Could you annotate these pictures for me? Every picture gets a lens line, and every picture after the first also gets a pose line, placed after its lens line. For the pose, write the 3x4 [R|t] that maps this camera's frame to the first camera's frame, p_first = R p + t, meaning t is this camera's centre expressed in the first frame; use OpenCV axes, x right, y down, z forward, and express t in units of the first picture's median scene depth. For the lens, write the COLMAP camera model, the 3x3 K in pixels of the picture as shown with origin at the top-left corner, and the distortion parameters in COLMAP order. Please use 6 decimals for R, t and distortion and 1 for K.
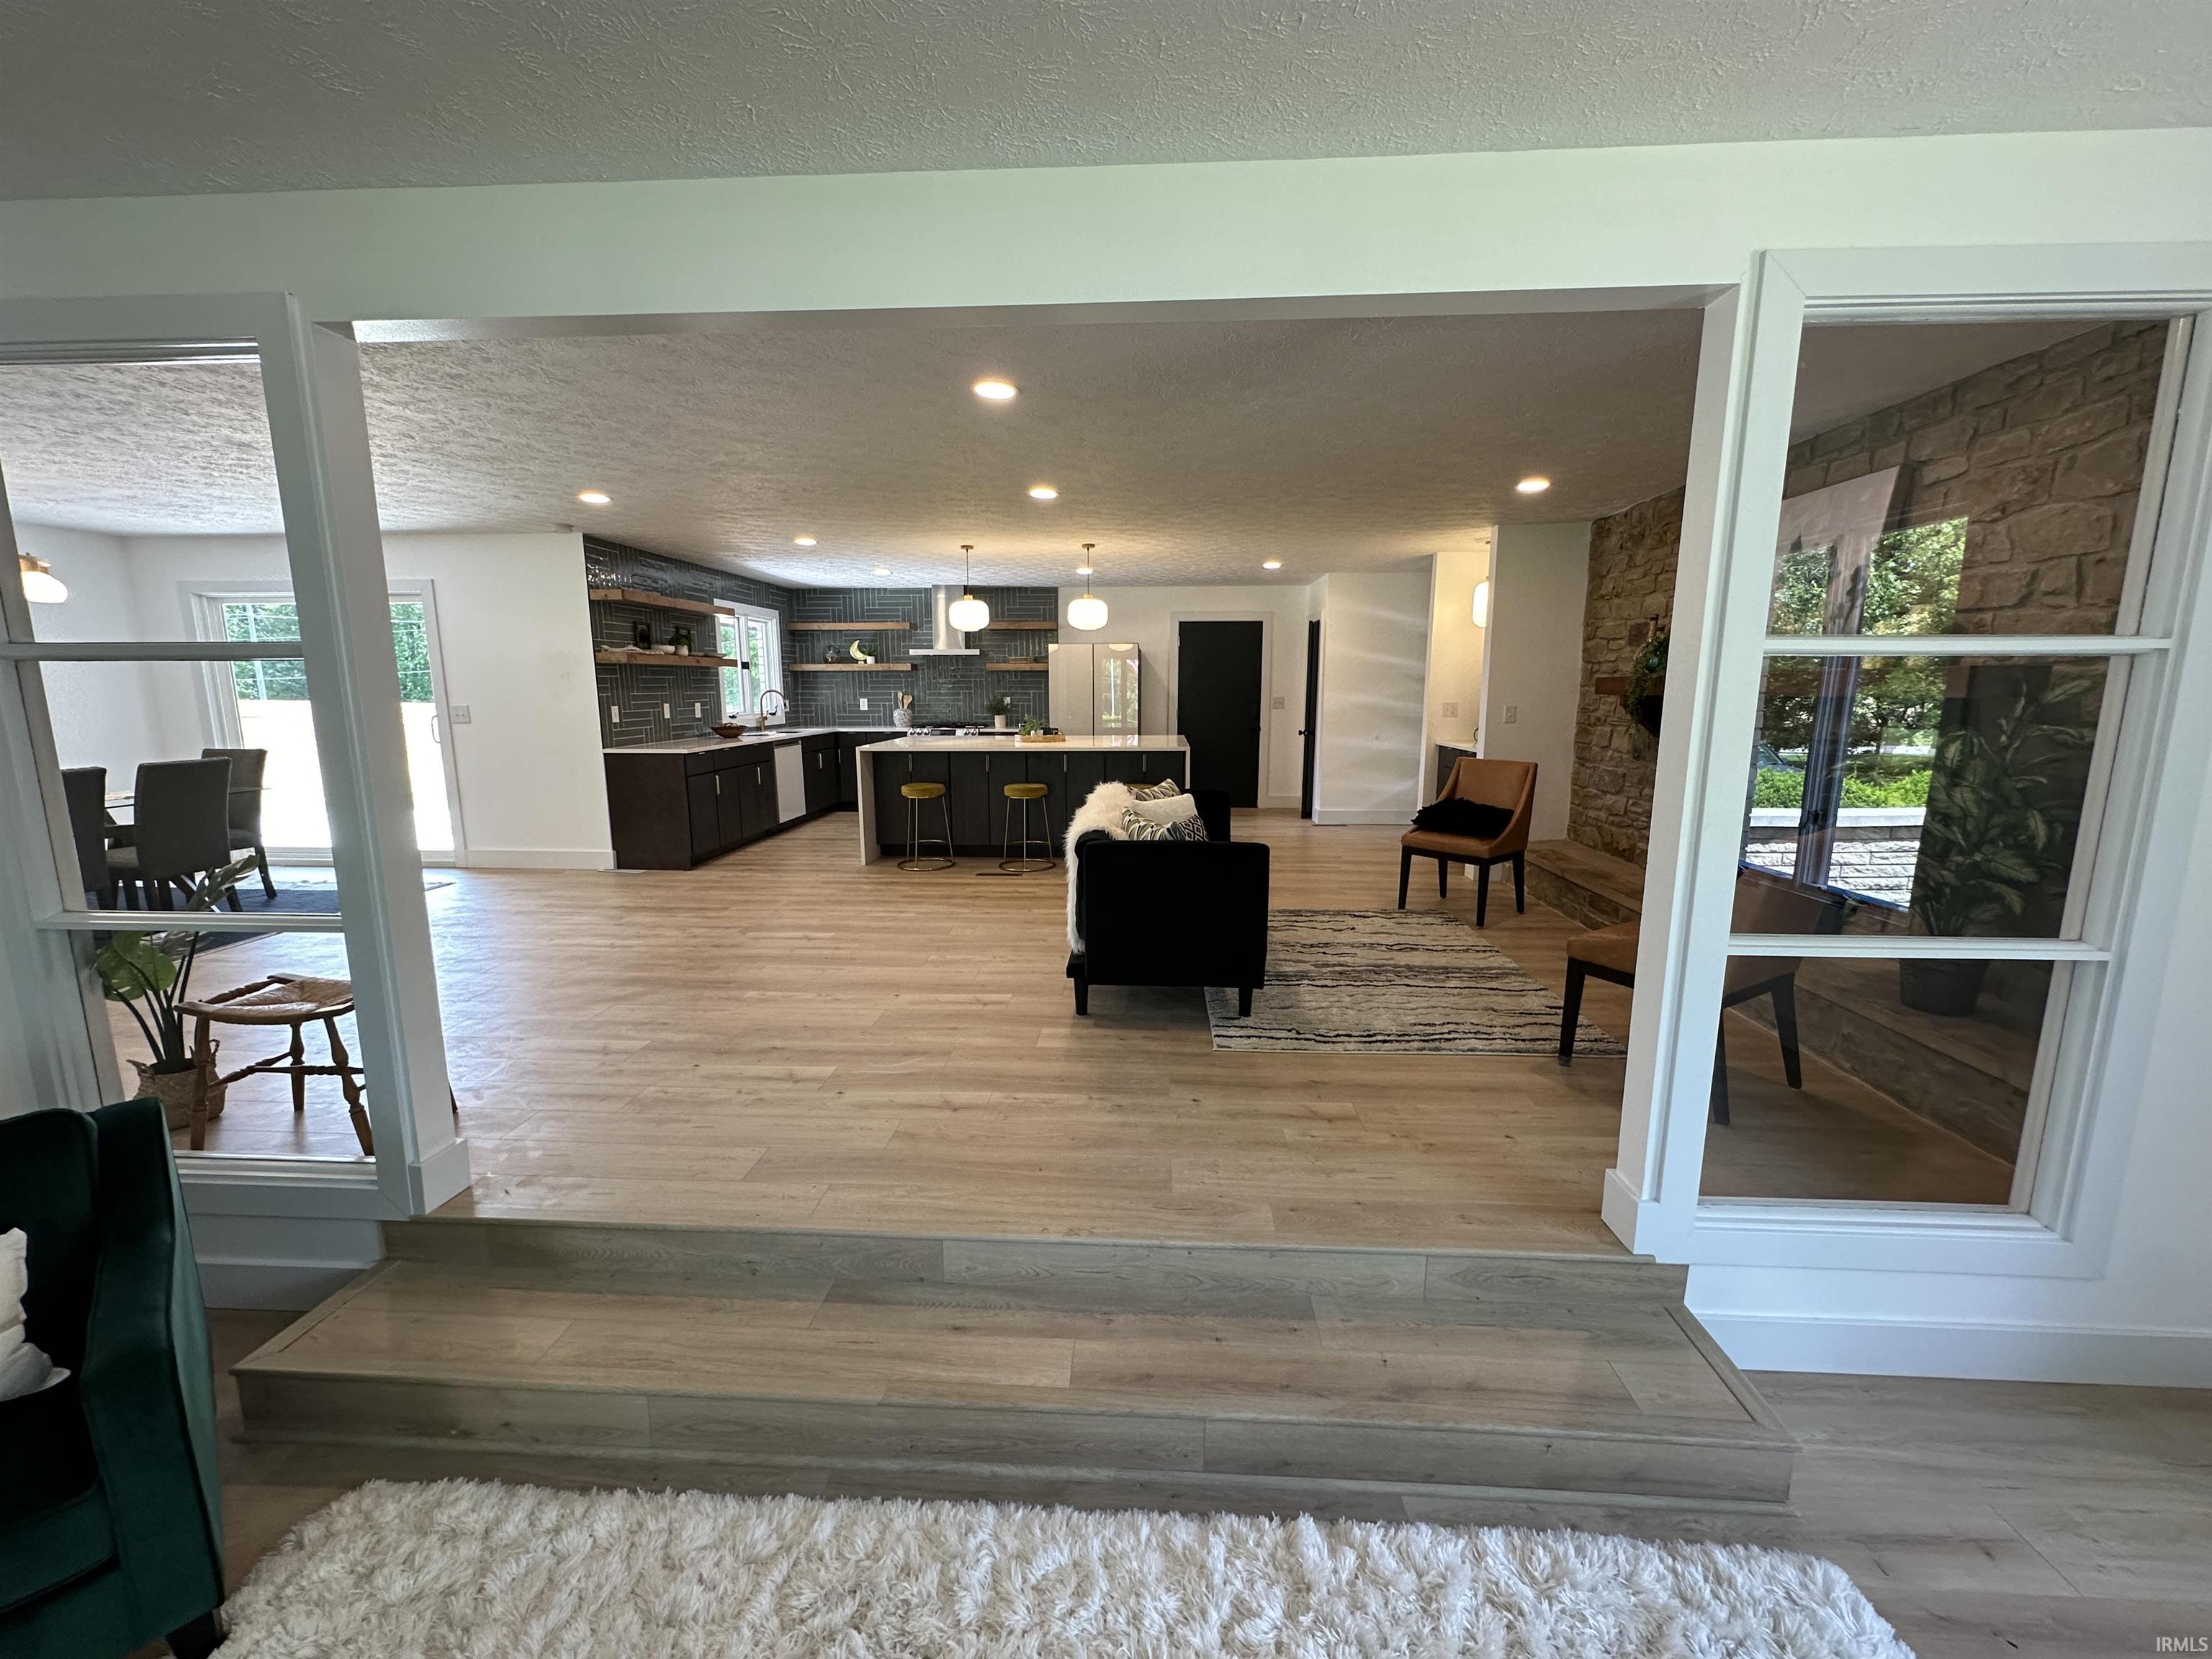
lens RADIAL K [[877.3, 0, 1107.0], [0, 877.3, 826.4], [0, 0, 1]] dist [-0.002202, 0.000409]
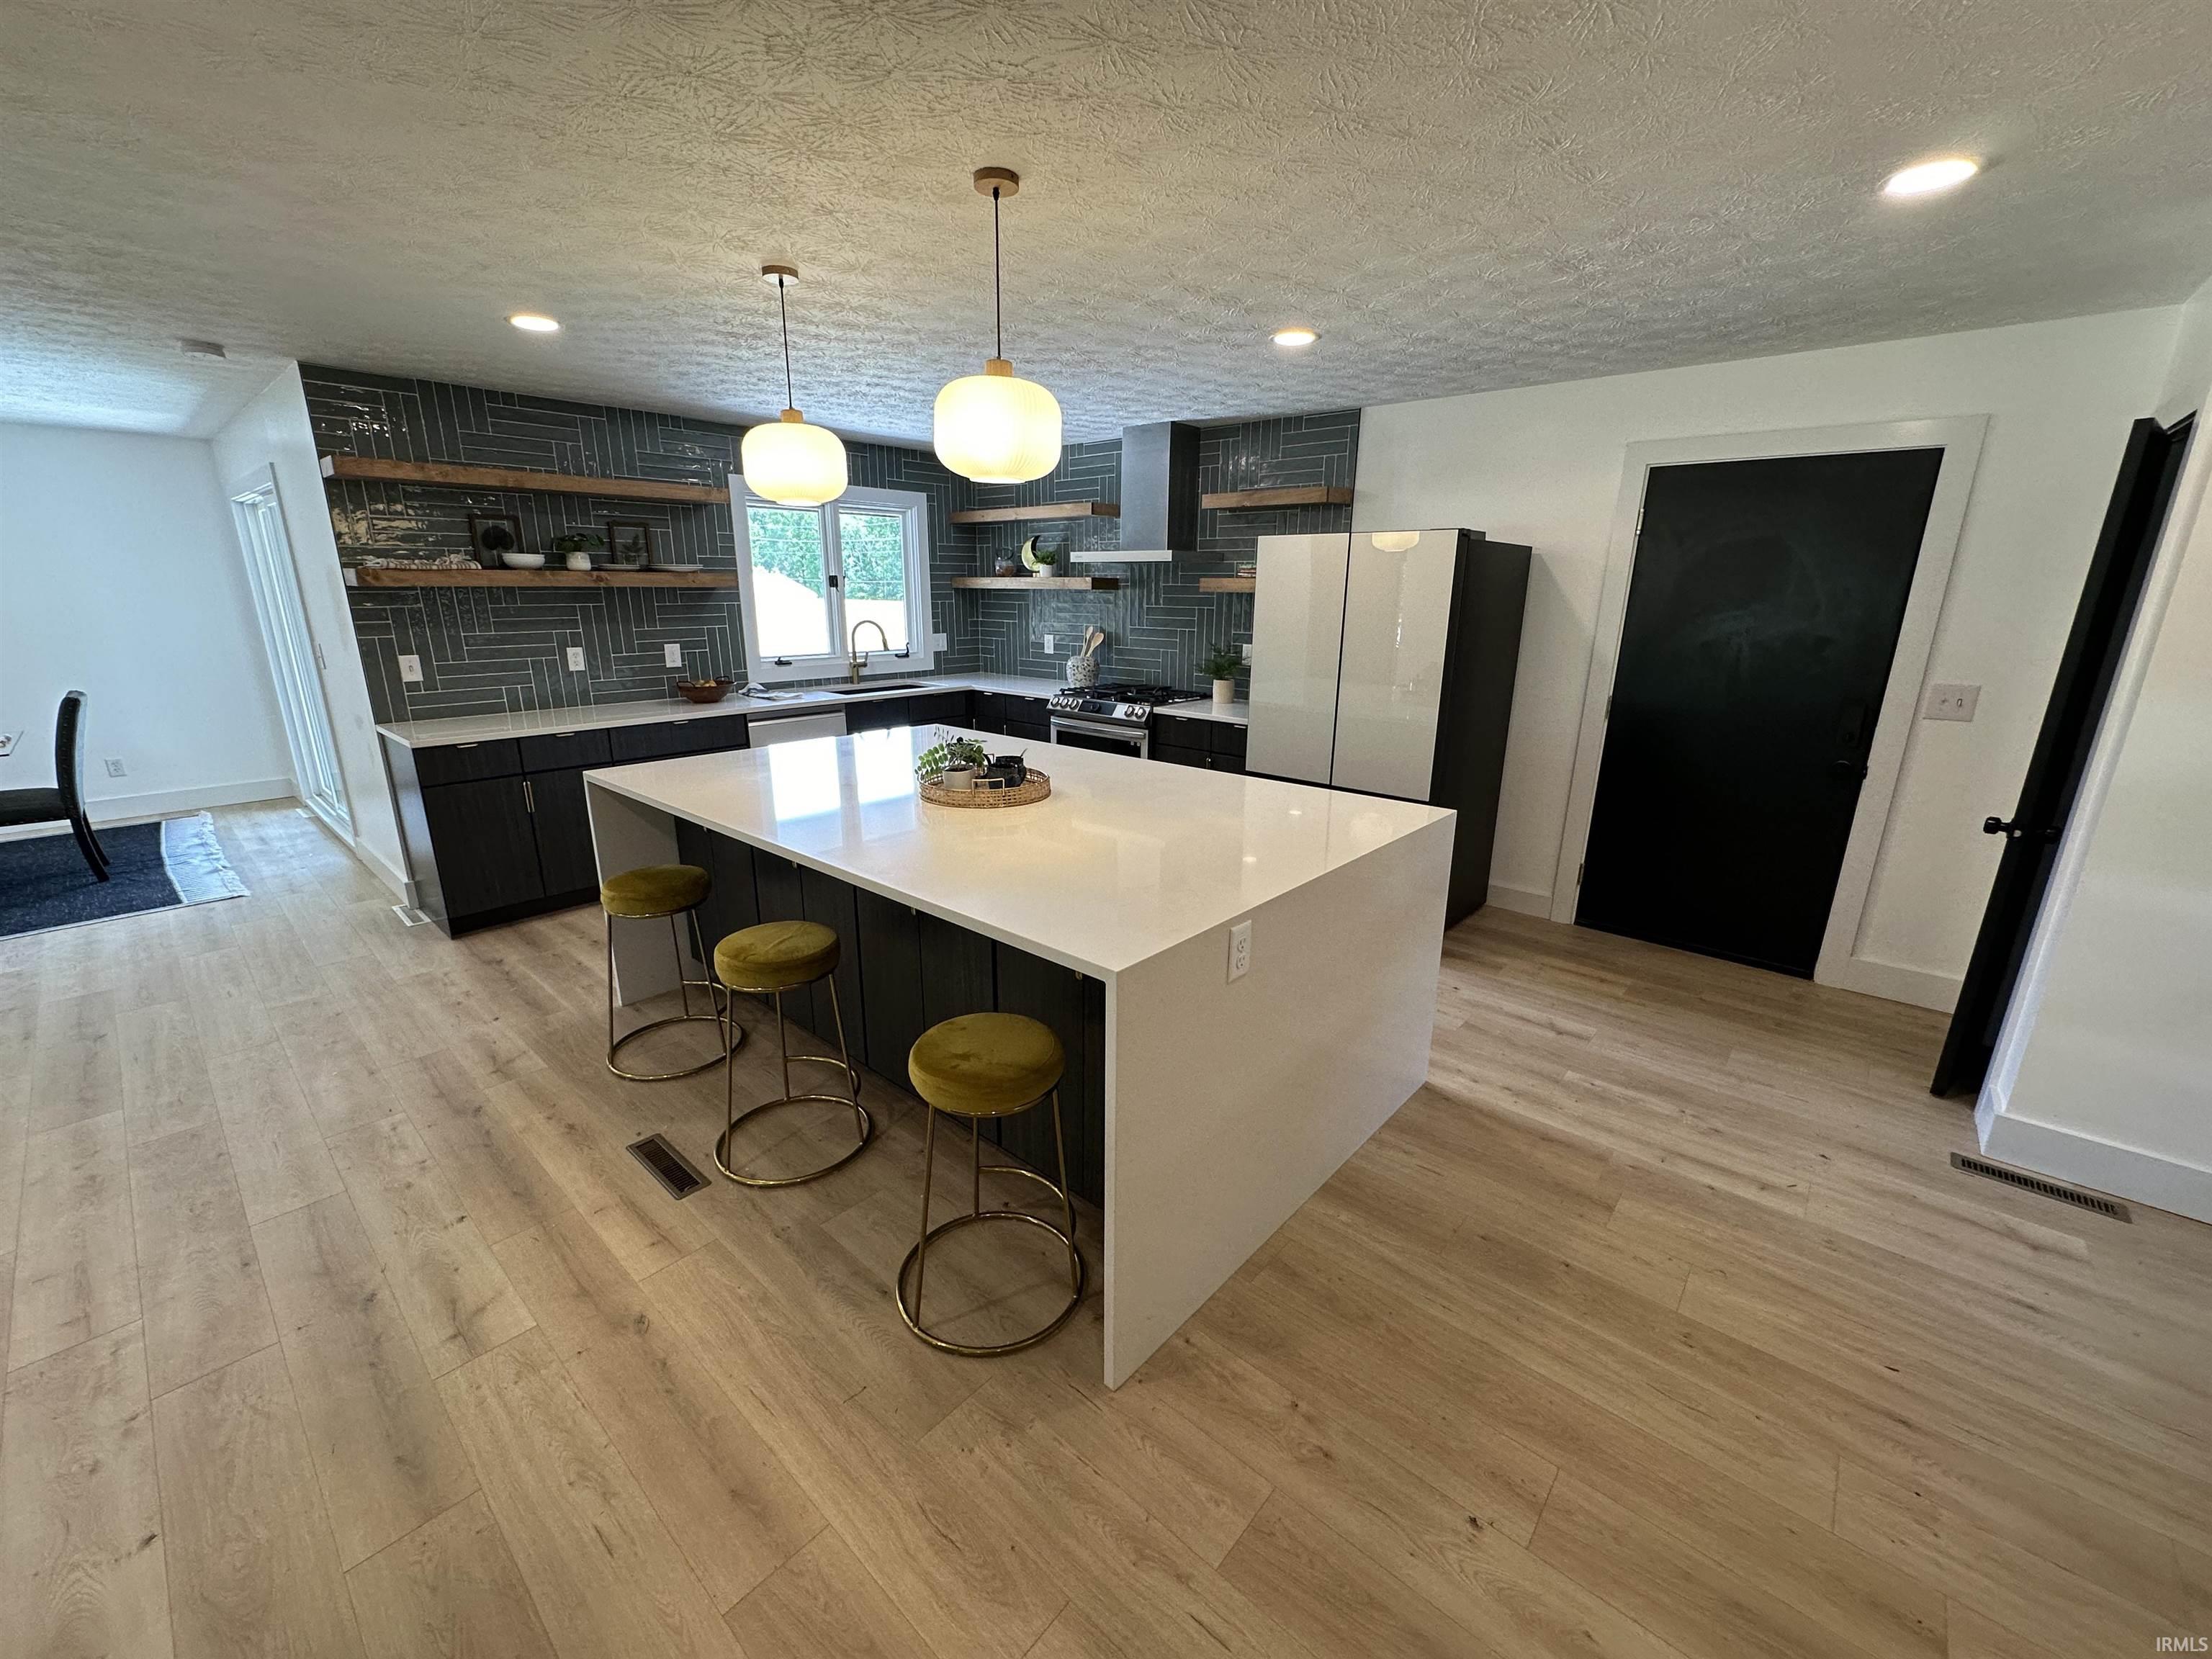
lens RADIAL K [[877.3, 0, 1105.2], [0, 877.3, 828.0], [0, 0, 1]] dist [-0.002202, 0.000409]
pose [[0.785586, 0.172165, -0.594318, 0.218866], [-0.107390, 0.983870, 0.143062, -0.157489], [0.609362, -0.048564, 0.791404, 0.795969]]
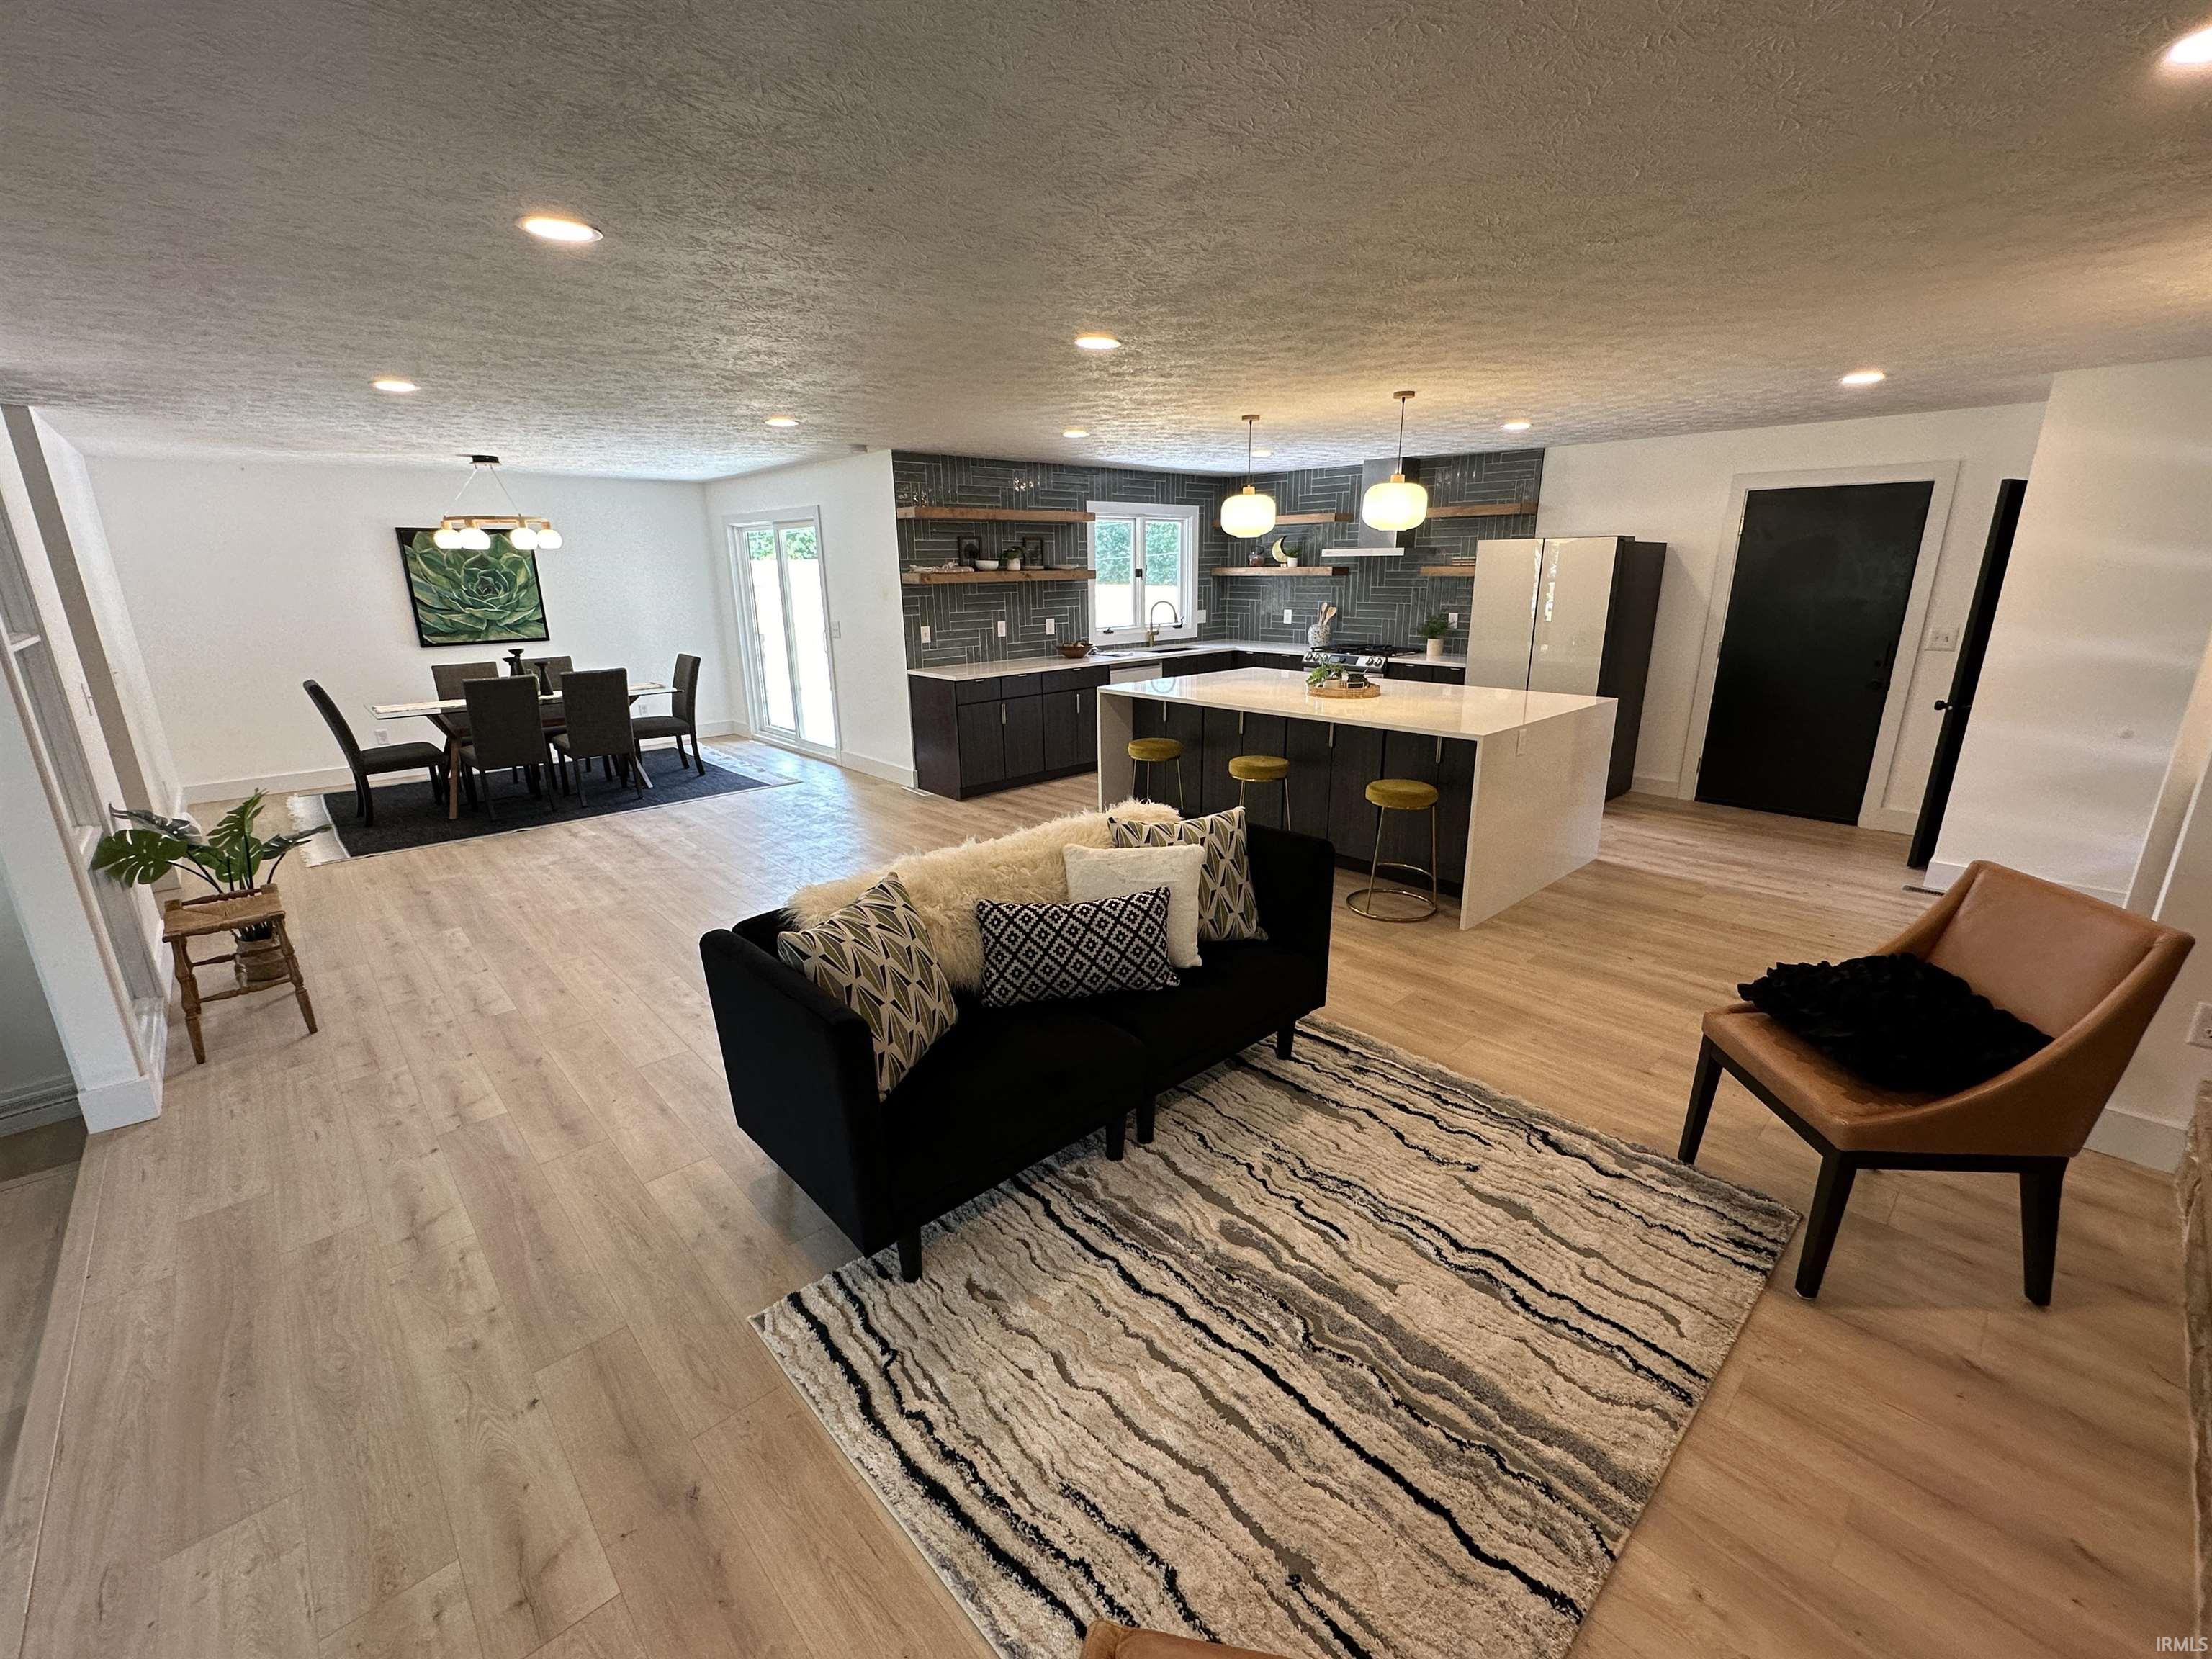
lens RADIAL K [[924.6, 0, 1108.9], [0, 924.6, 828.9], [0, 0, 1]] dist [-0.001871, 0.000655]
pose [[0.721612, 0.183108, -0.667643, 0.331704], [-0.099291, 0.981791, 0.161948, -0.101397], [0.685140, -0.050573, 0.726654, 0.363448]]
